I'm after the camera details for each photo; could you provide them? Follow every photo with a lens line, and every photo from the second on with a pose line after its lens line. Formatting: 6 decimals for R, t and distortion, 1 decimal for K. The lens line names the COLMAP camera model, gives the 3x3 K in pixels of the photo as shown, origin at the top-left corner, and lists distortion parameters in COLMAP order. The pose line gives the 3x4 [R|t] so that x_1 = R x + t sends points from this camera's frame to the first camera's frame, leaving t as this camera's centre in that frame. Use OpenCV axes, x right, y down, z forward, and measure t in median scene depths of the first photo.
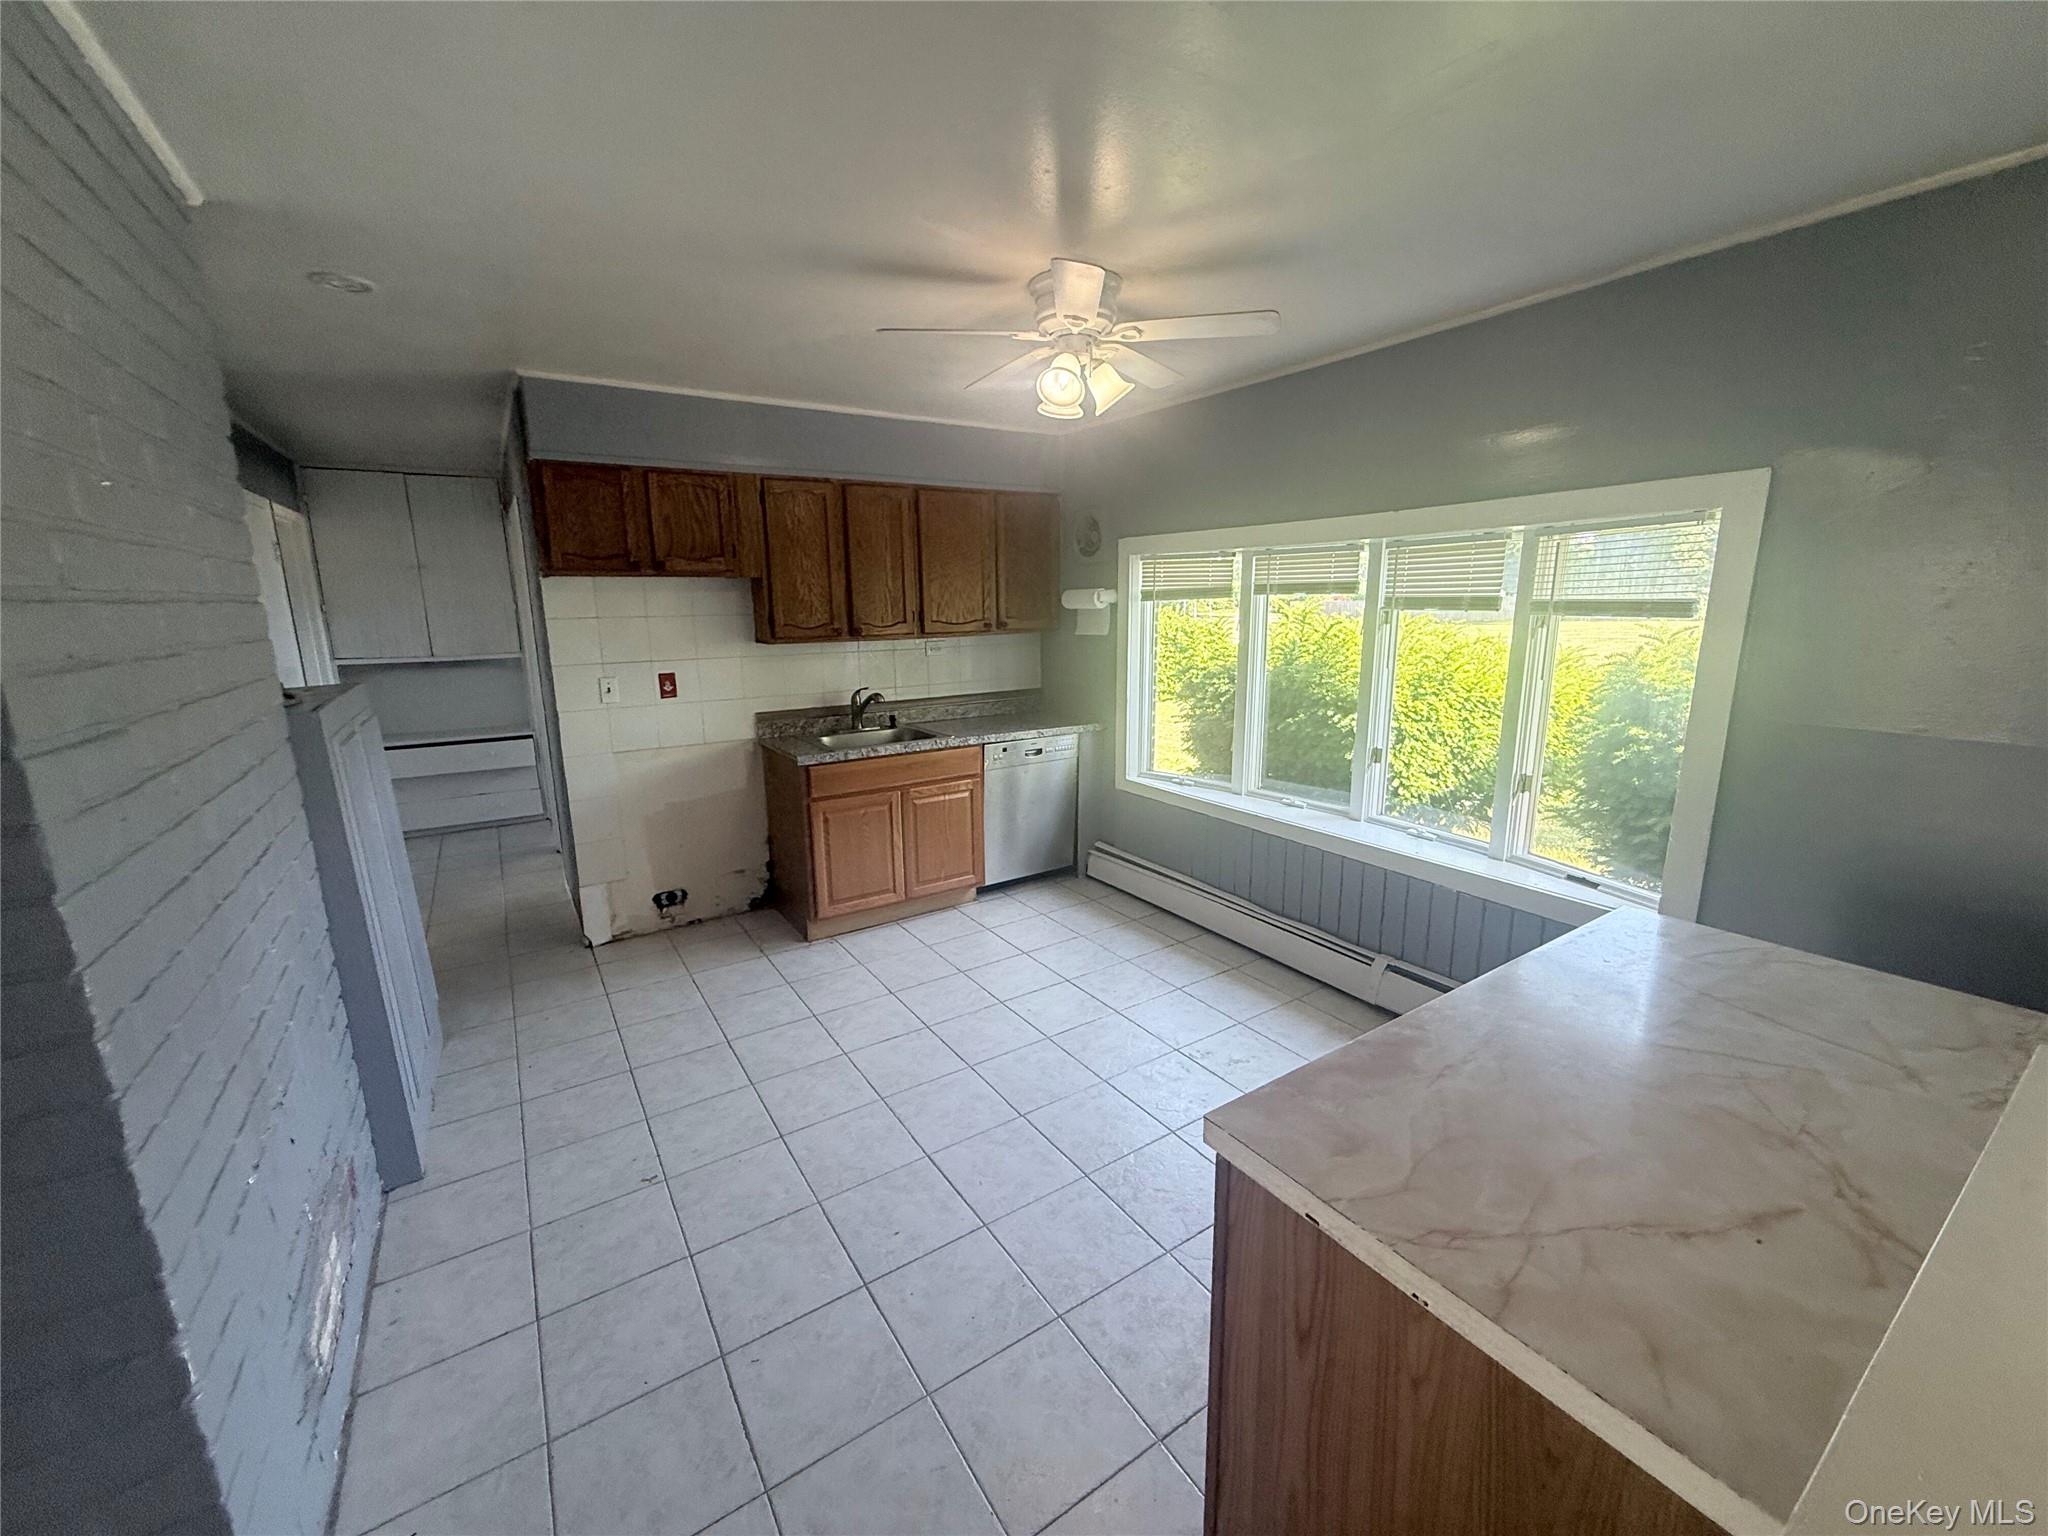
lens RADIAL K [[814.8, 0, 1025.3], [0, 814.8, 762.7], [0, 0, 1]] dist [0.000983, 0.000244]
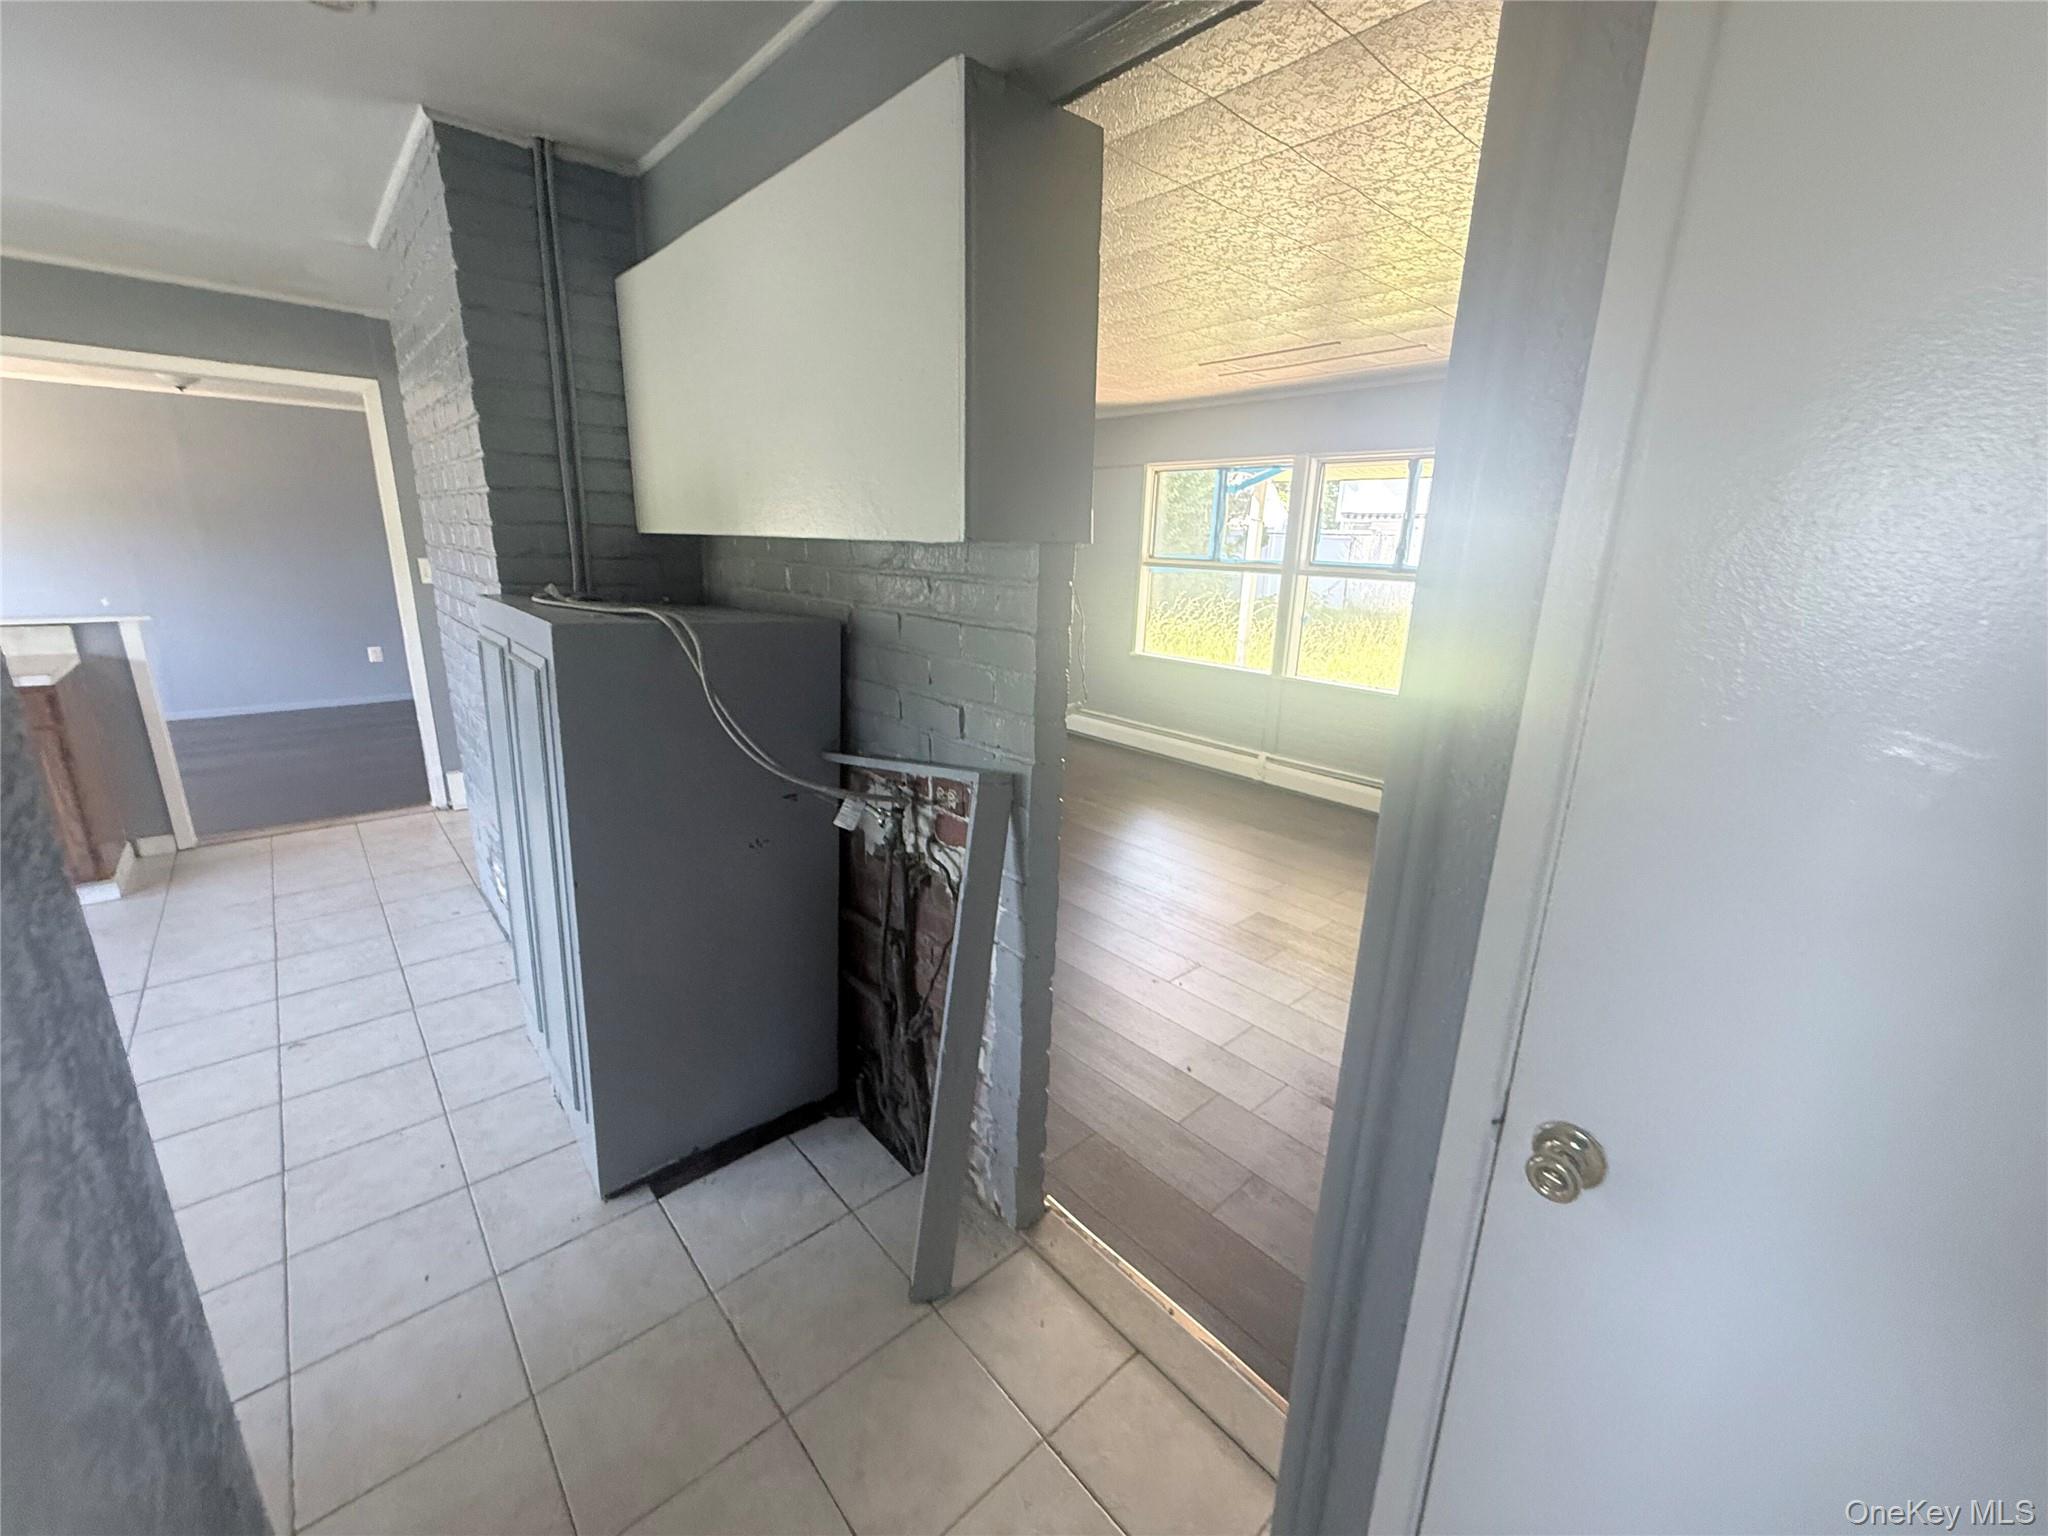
lens RADIAL K [[814.8, 0, 1018.9], [0, 814.8, 766.1], [0, 0, 1]] dist [0.000983, 0.000244]
pose [[-0.988996, 0.020946, -0.146450, -0.723888], [-0.048624, 0.888905, 0.455504, -0.200760], [0.139721, 0.457612, -0.878105, 1.104846]]
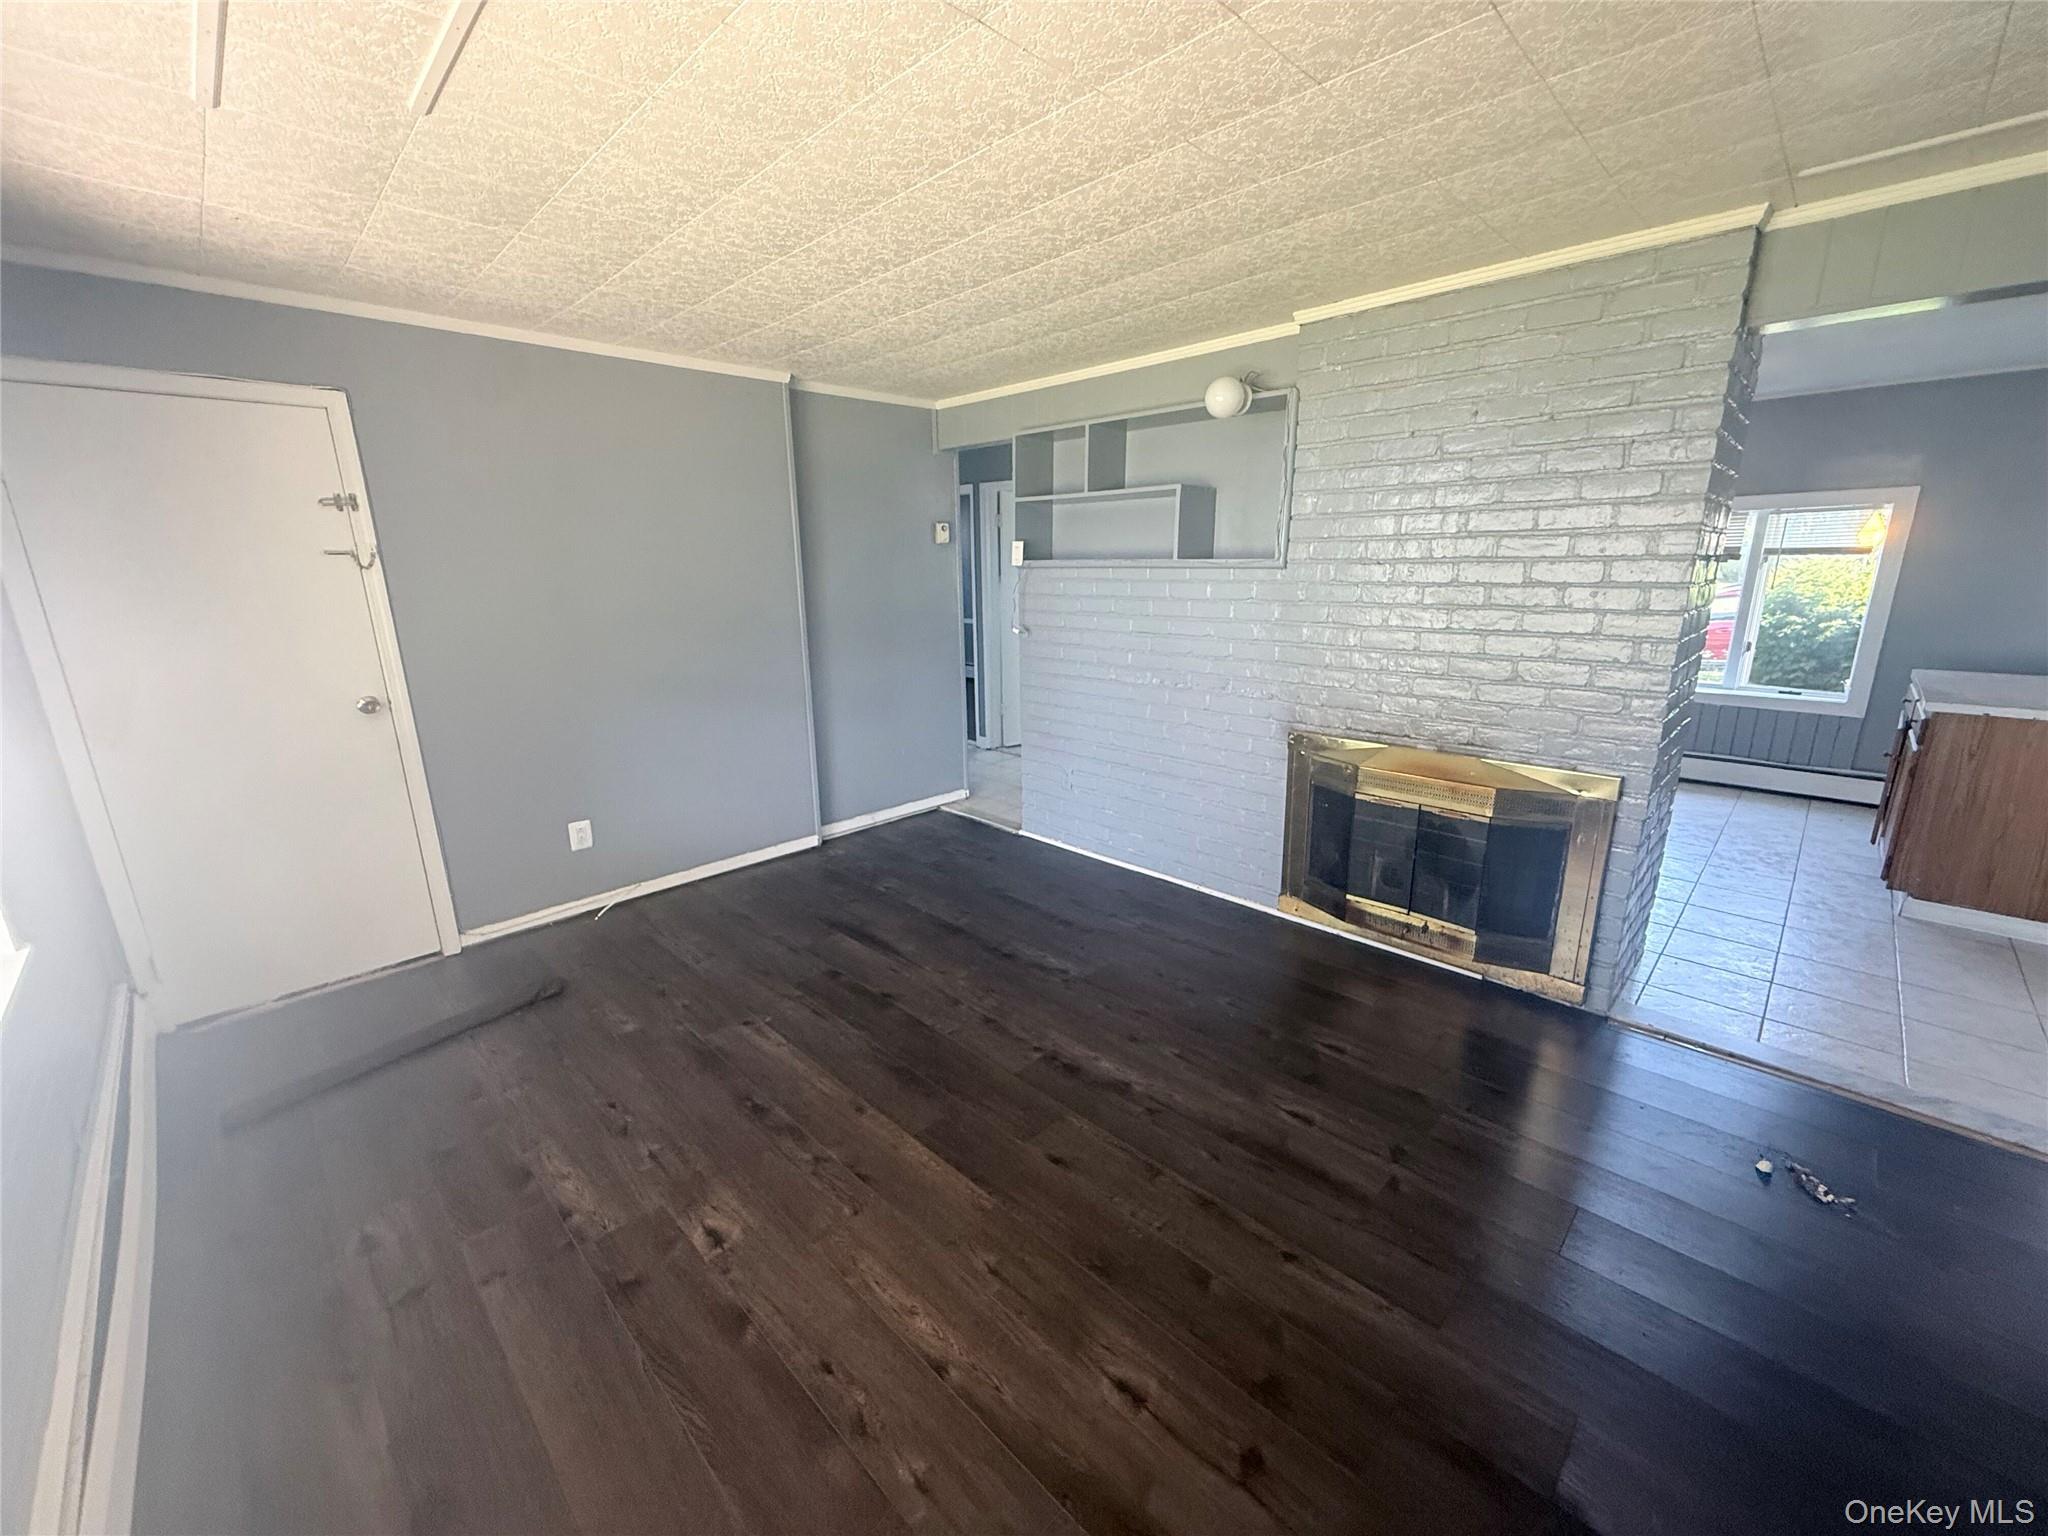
lens RADIAL K [[814.8, 0, 1025.8], [0, 814.8, 764.0], [0, 0, 1]] dist [0.000983, 0.000244]
pose [[0.978486, -0.050465, 0.200047, -1.046952], [0.041744, 0.997995, 0.047581, 0.101175], [-0.202047, -0.038207, 0.978630, -0.384843]]
